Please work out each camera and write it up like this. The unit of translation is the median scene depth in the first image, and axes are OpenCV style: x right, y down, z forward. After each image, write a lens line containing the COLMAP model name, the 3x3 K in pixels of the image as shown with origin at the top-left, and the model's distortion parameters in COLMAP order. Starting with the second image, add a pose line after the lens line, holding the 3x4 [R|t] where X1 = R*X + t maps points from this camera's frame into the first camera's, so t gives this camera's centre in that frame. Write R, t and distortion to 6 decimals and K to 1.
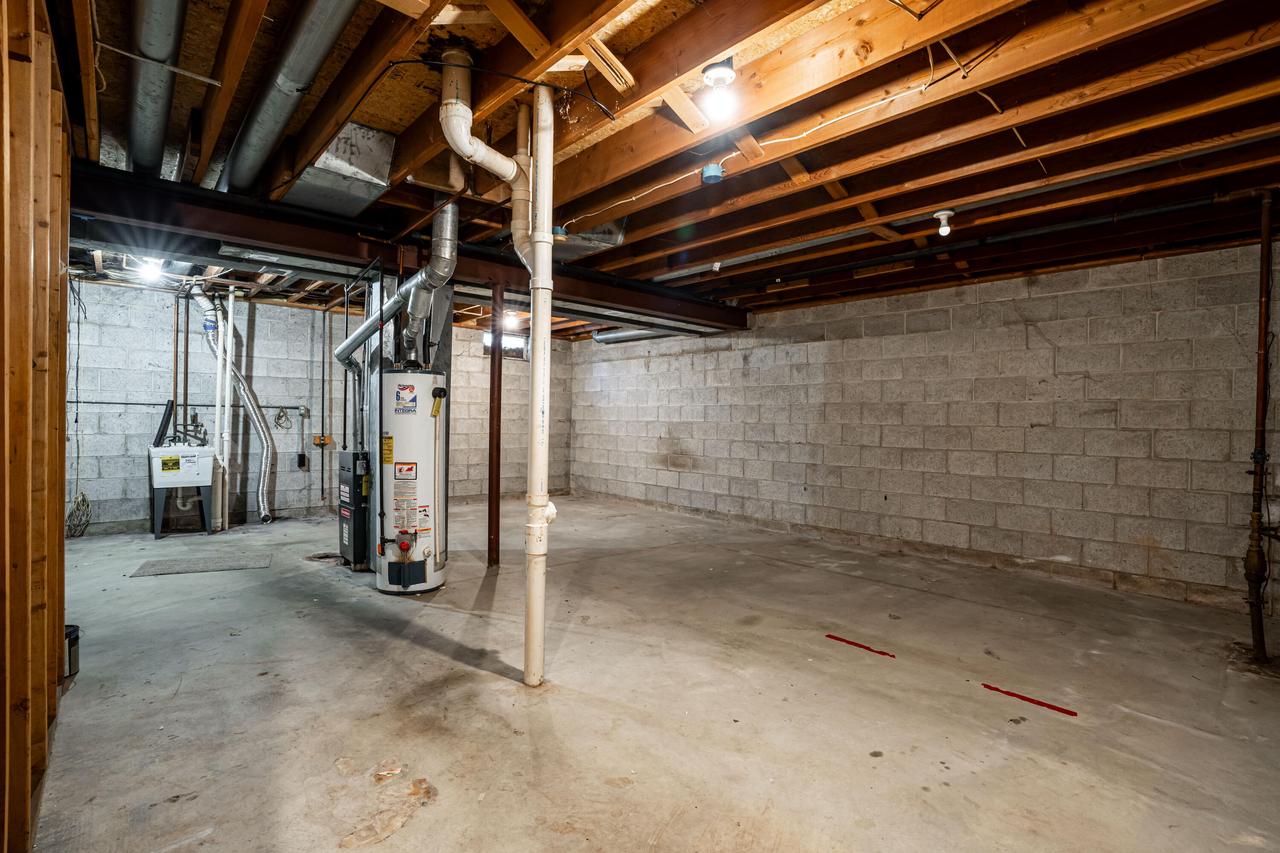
lens RADIAL K [[582.7, 0, 627.9], [0, 582.7, 421.1], [0, 0, 1]] dist [-0.005928, 0.001354]
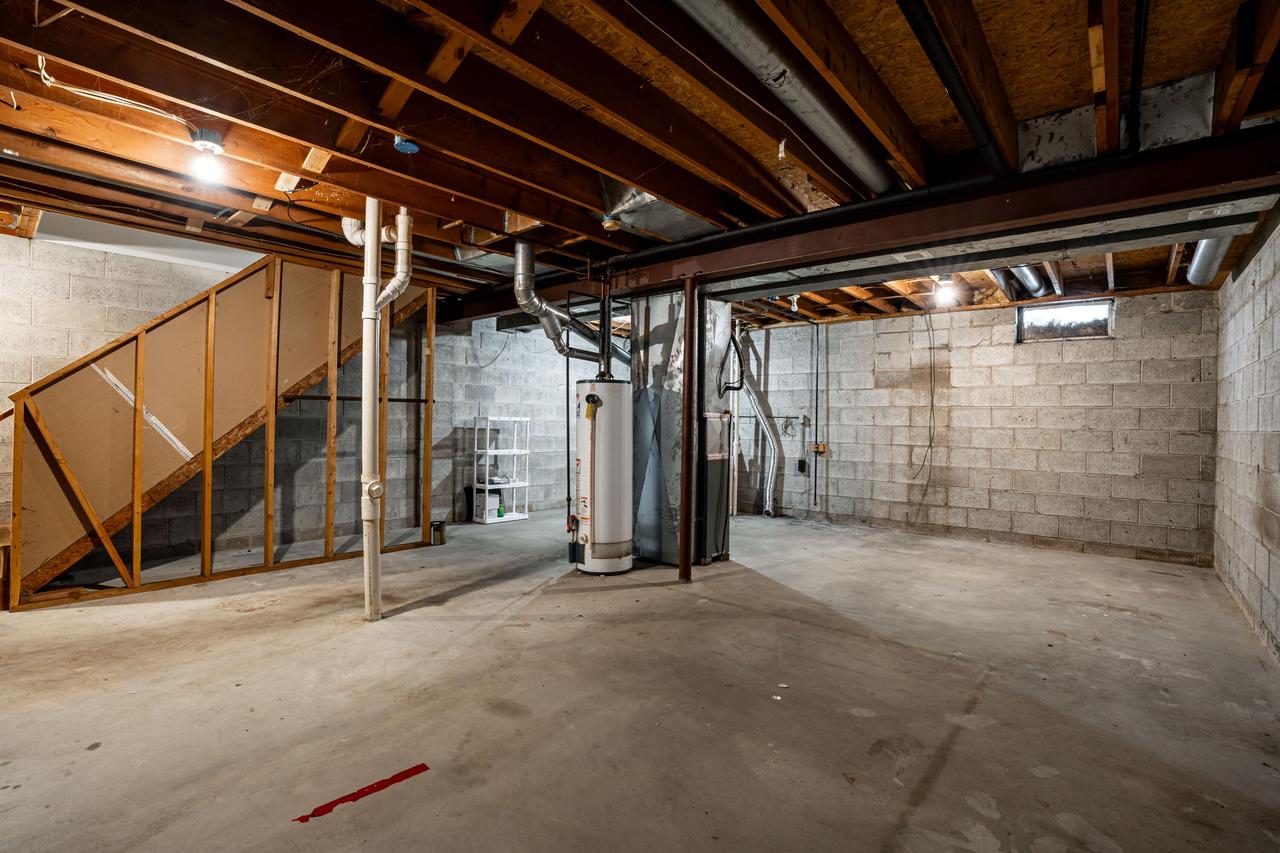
lens RADIAL K [[582.7, 0, 627.9], [0, 582.7, 427.1], [0, 0, 1]] dist [-0.005928, 0.001354]
pose [[0.113707, -0.009070, -0.993473, 0.891136], [-0.009728, 0.999900, -0.010242, 0.018282], [0.993467, 0.010829, 0.113607, 1.043797]]
